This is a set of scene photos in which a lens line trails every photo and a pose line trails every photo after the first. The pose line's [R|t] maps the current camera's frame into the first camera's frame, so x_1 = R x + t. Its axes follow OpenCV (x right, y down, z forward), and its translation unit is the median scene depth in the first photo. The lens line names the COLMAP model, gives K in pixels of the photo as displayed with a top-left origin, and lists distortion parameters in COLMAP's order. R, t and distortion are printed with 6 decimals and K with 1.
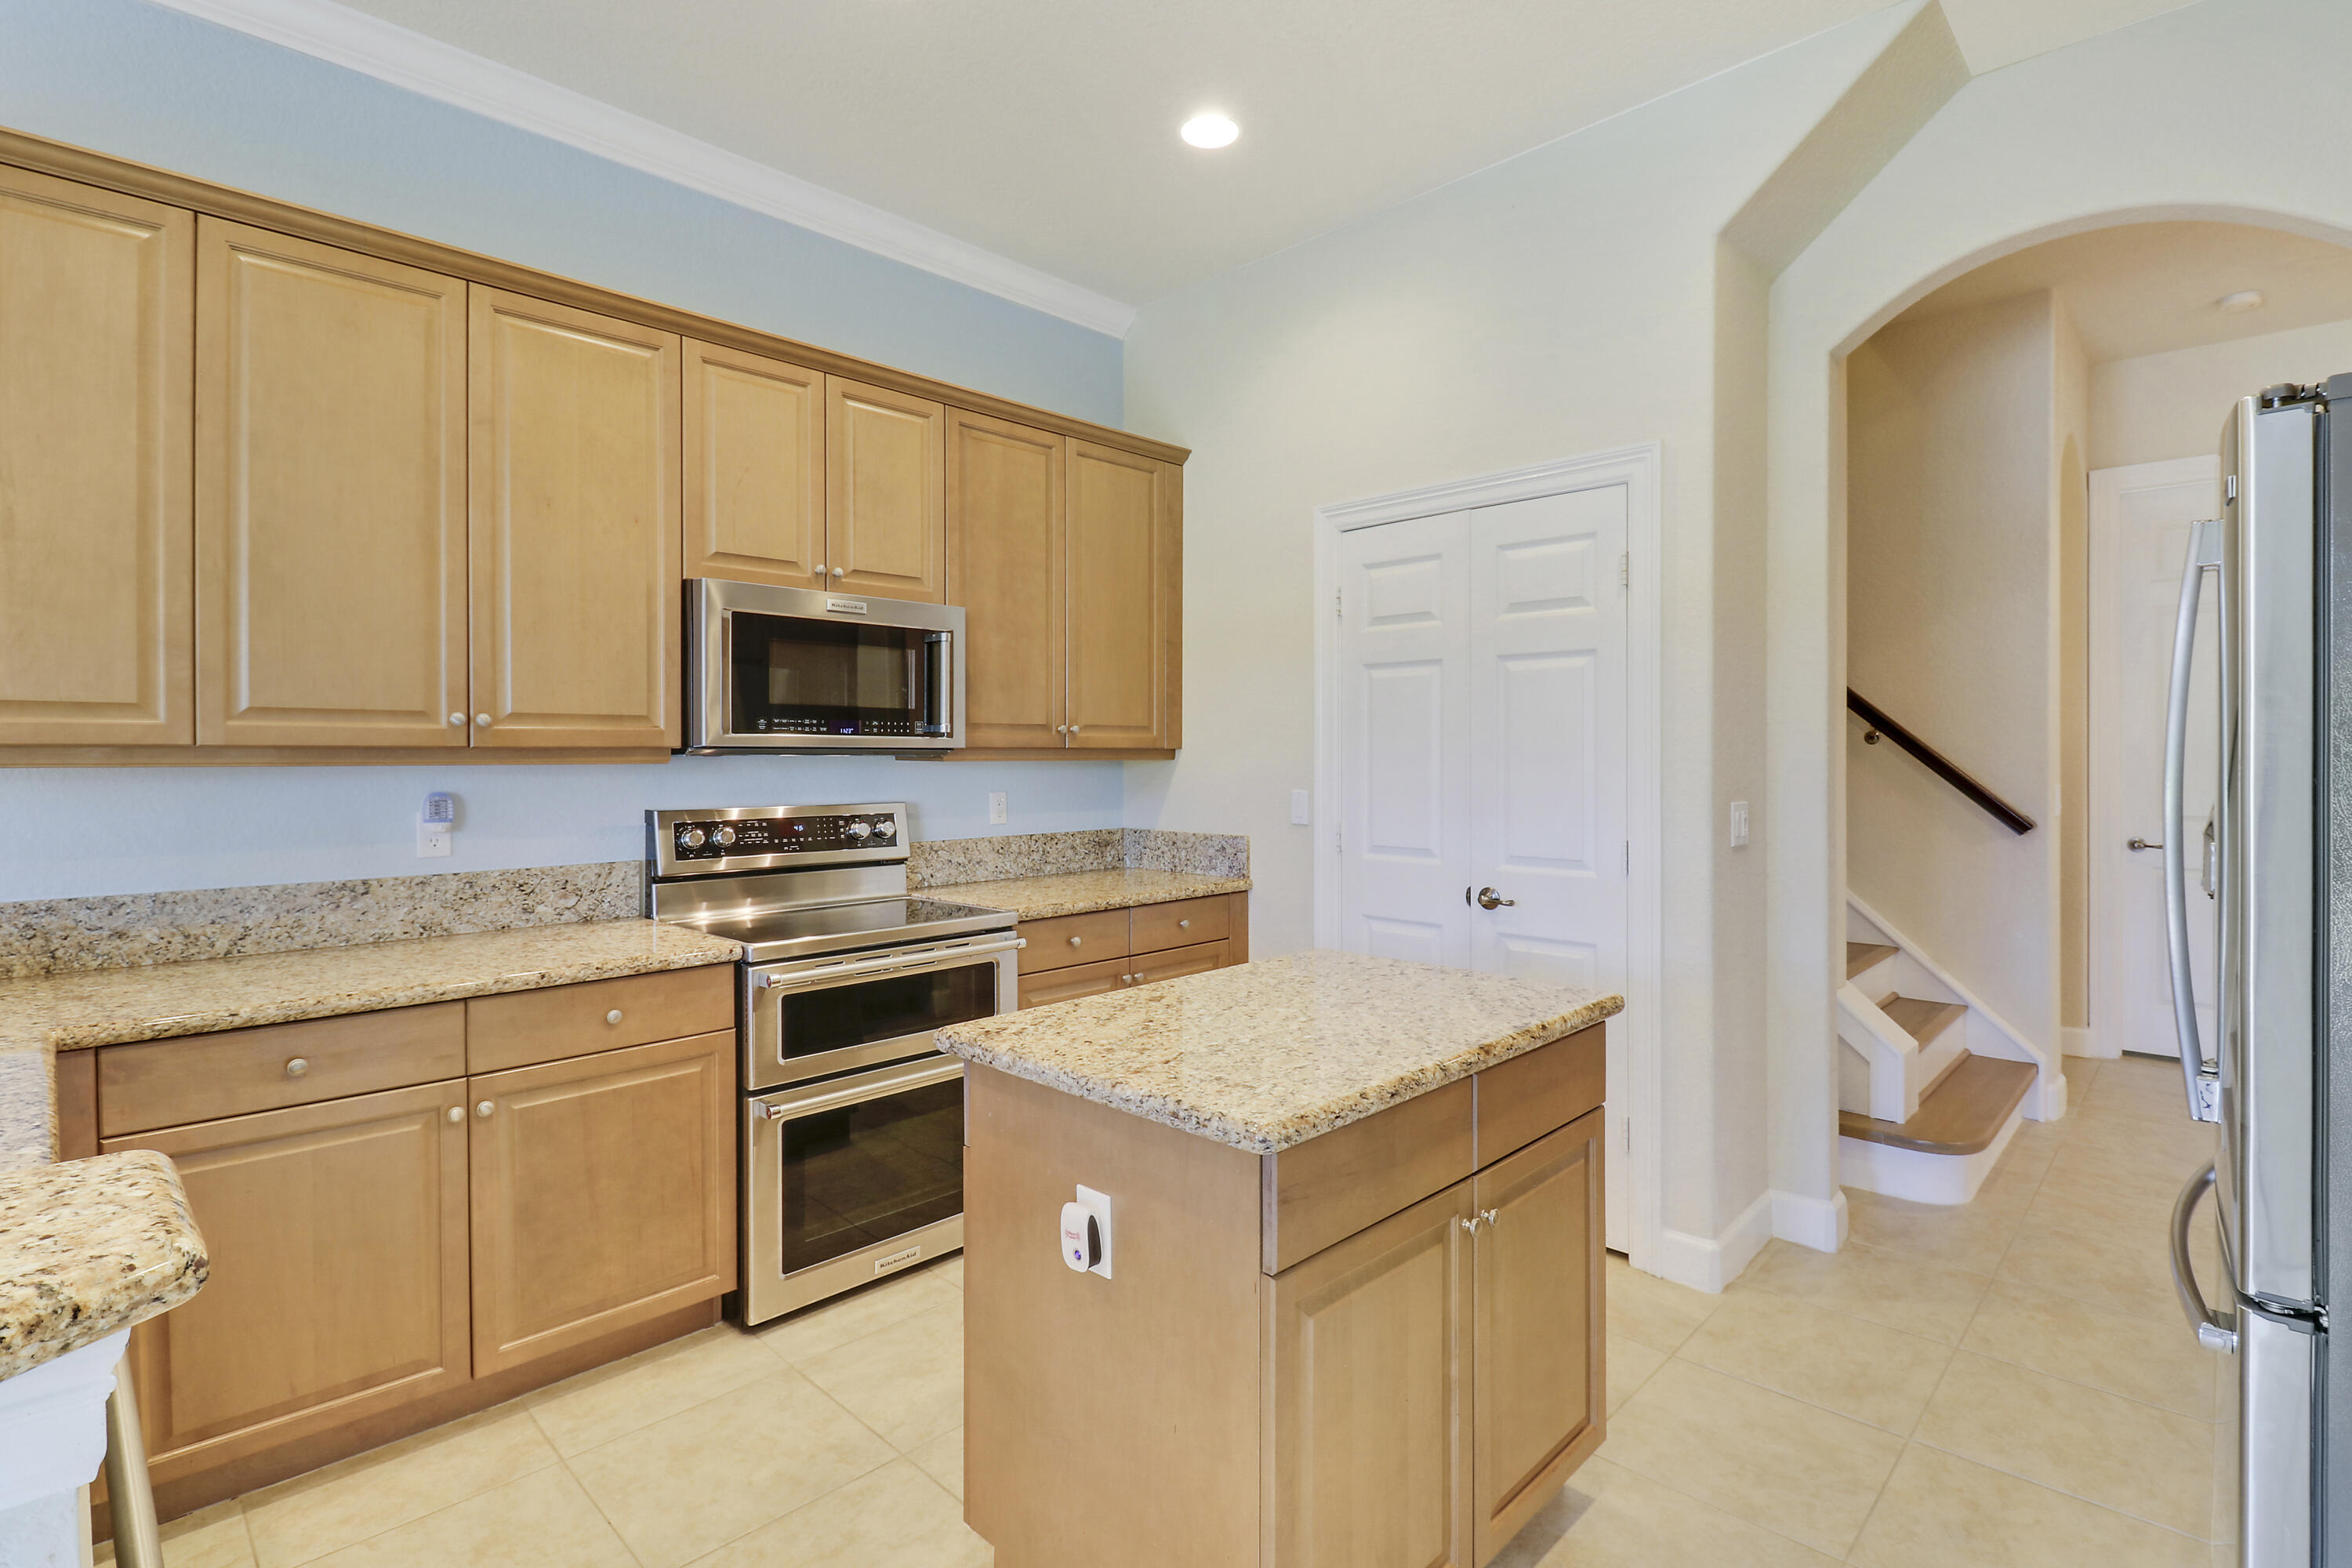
lens RADIAL K [[1100.6, 0, 1192.3], [0, 1100.6, 764.4], [0, 0, 1]] dist [-0.003719, -0.006336]
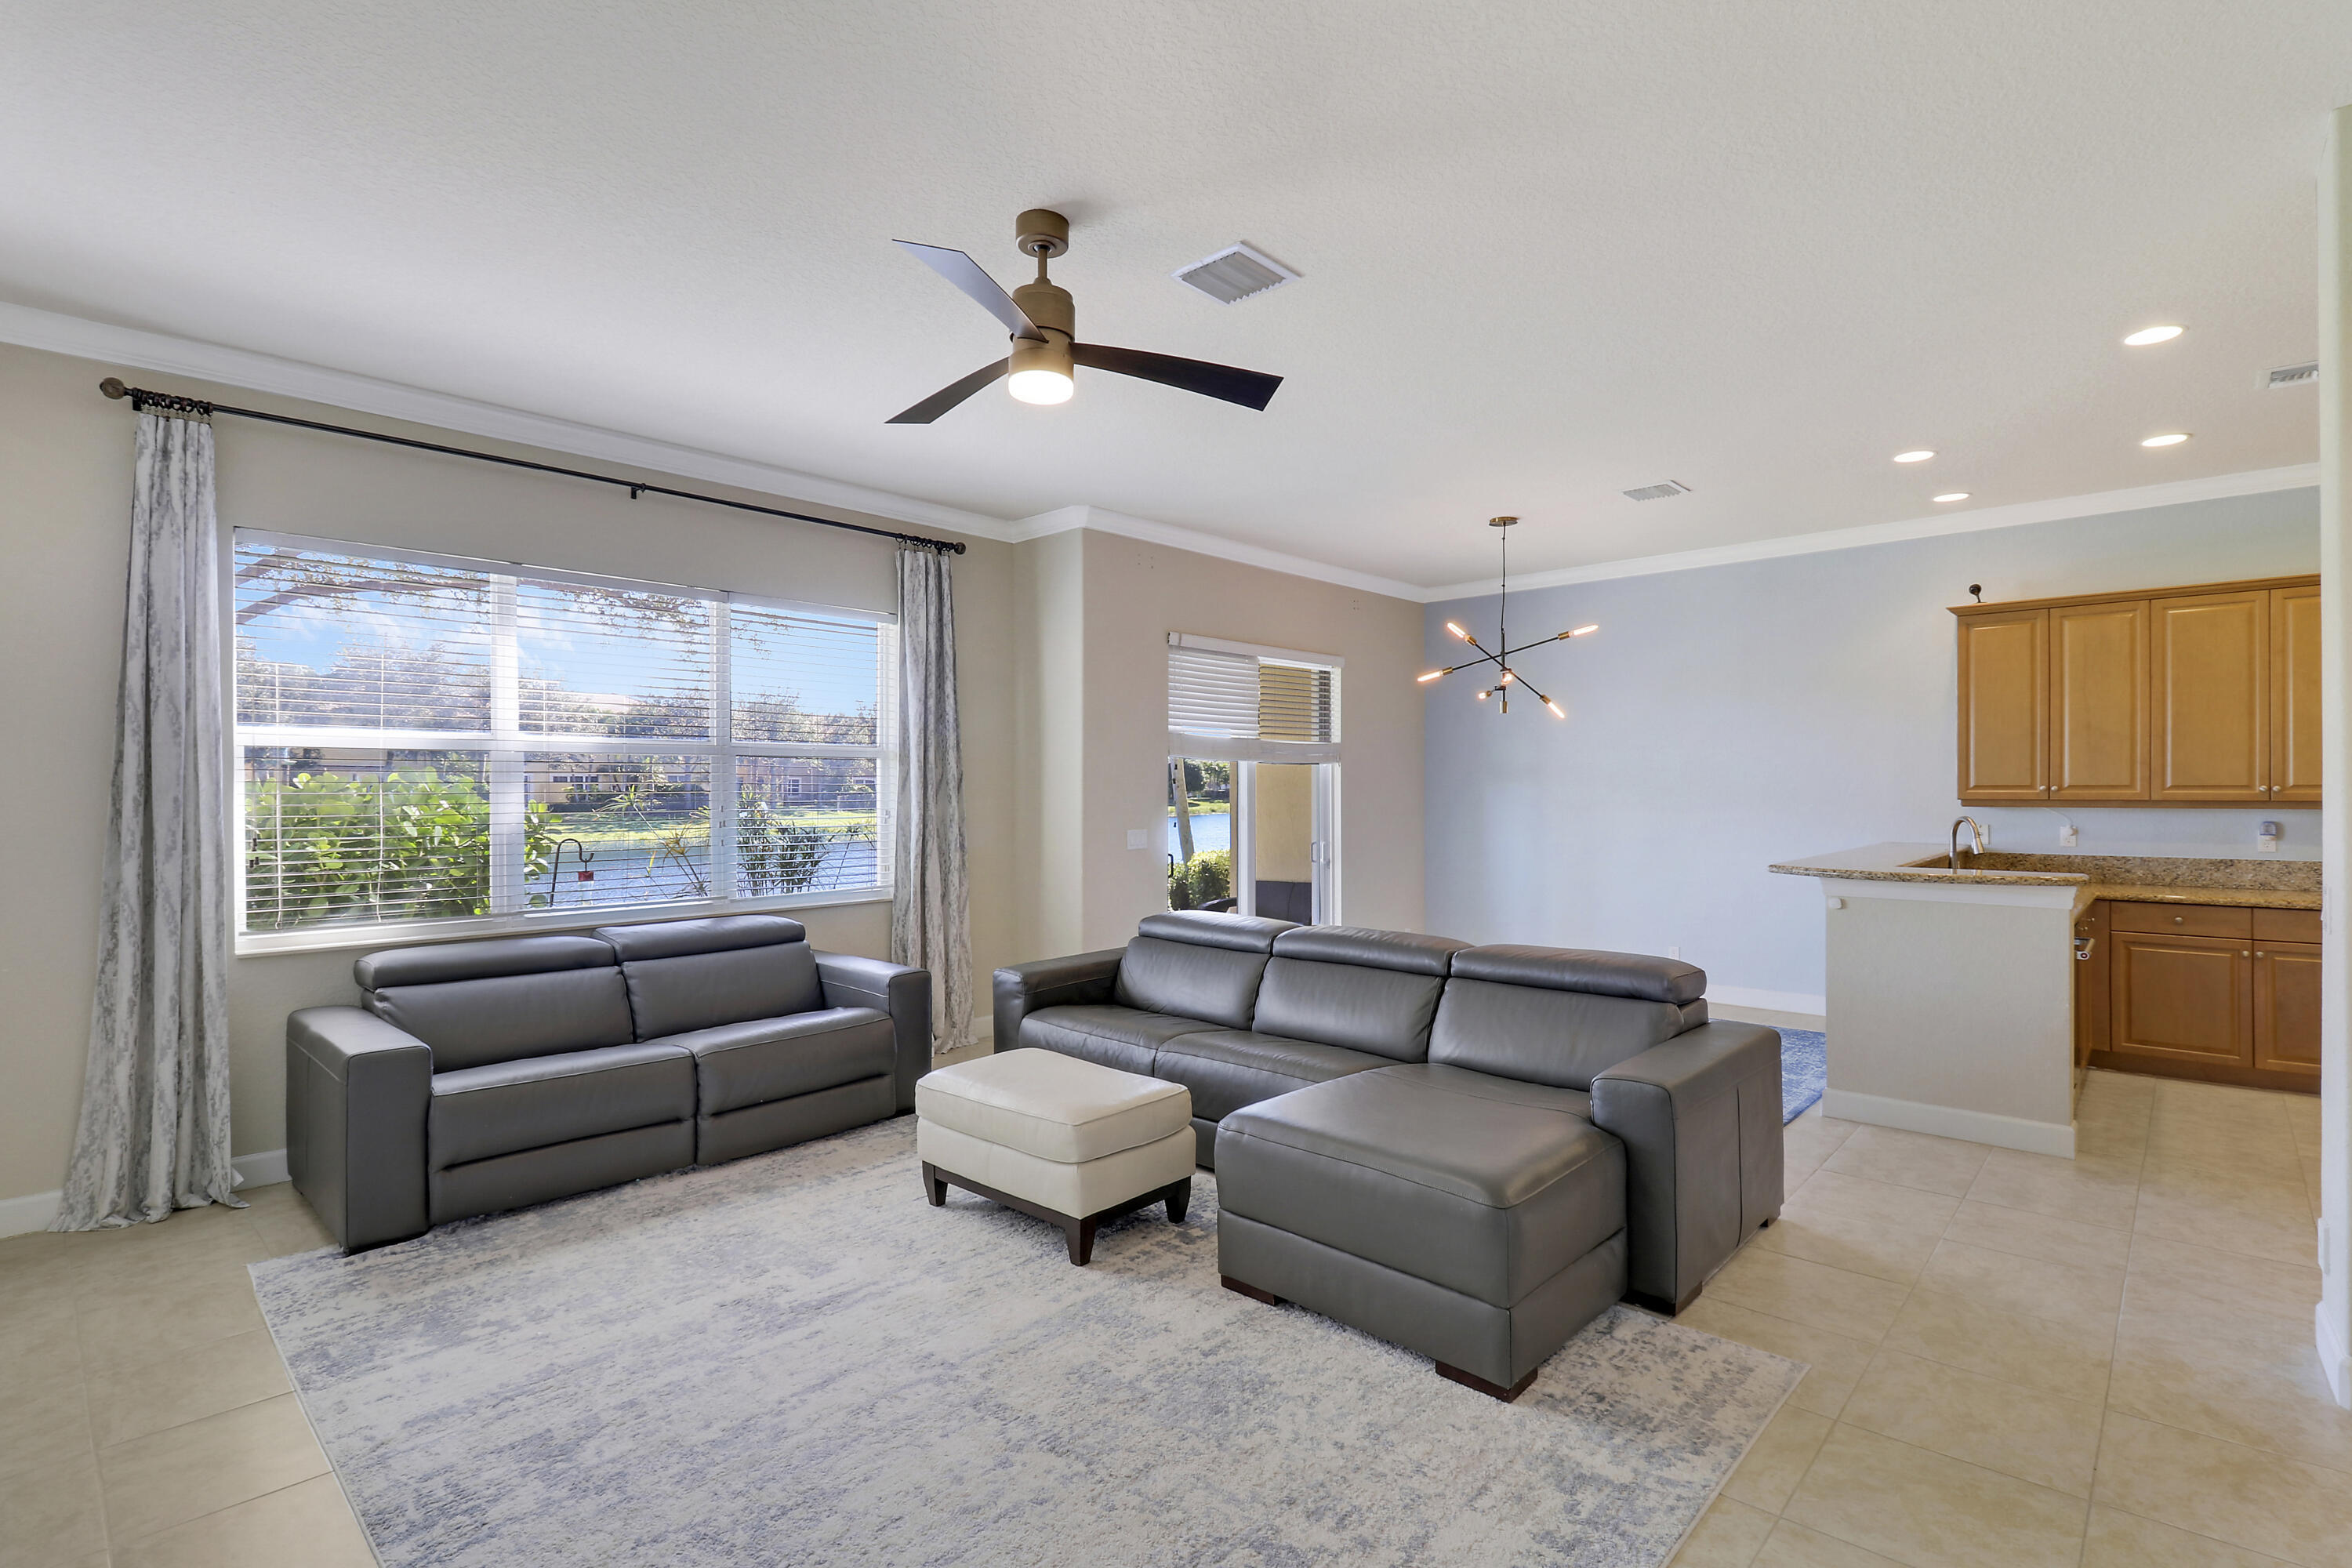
lens RADIAL K [[1100.6, 0, 1187.3], [0, 1100.6, 783.5], [0, 0, 1]] dist [-0.003719, -0.006336]
pose [[0.021147, 0.001187, -0.999776, 1.160285], [-0.003905, 0.999992, 0.001104, -0.035282], [0.999769, 0.003881, 0.021152, -0.958020]]
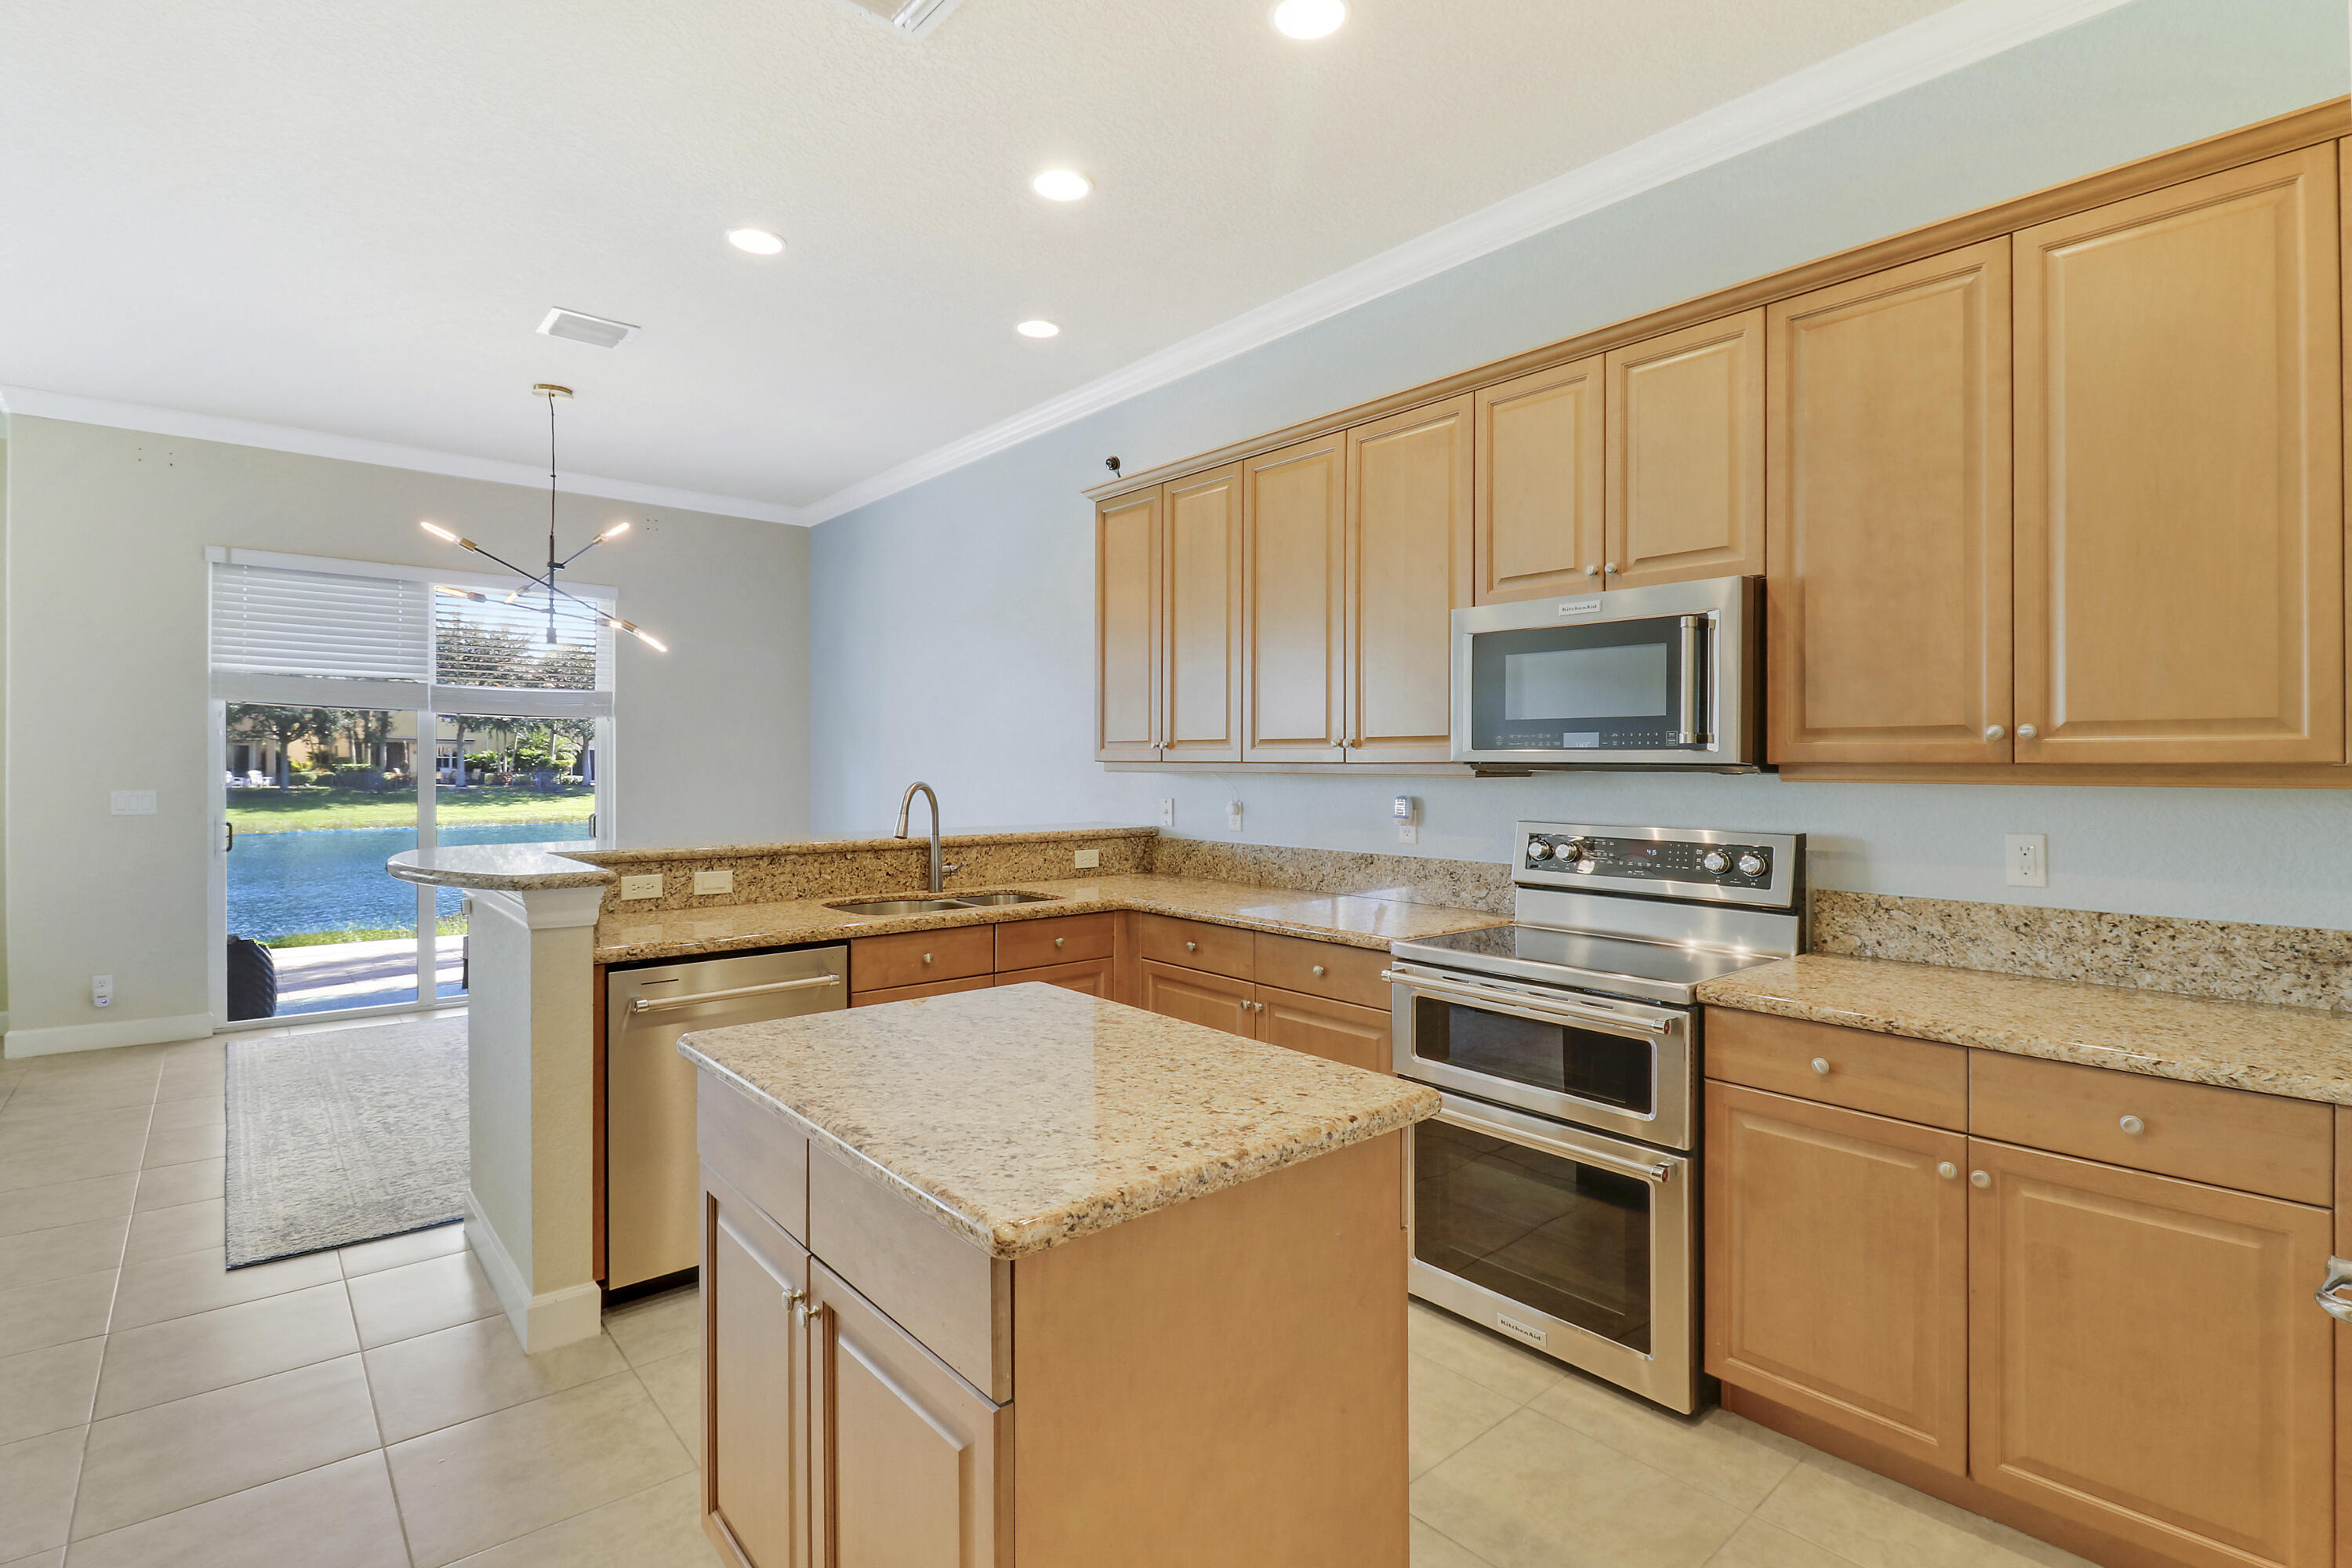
lens RADIAL K [[1100.6, 0, 1190.6], [0, 1100.6, 762.9], [0, 0, 1]] dist [-0.003719, -0.006336]
pose [[-0.079954, -0.001484, -0.996797, 0.593847], [-0.014488, 0.999895, -0.000327, -0.009876], [0.996693, 0.014415, -0.079967, 0.721967]]
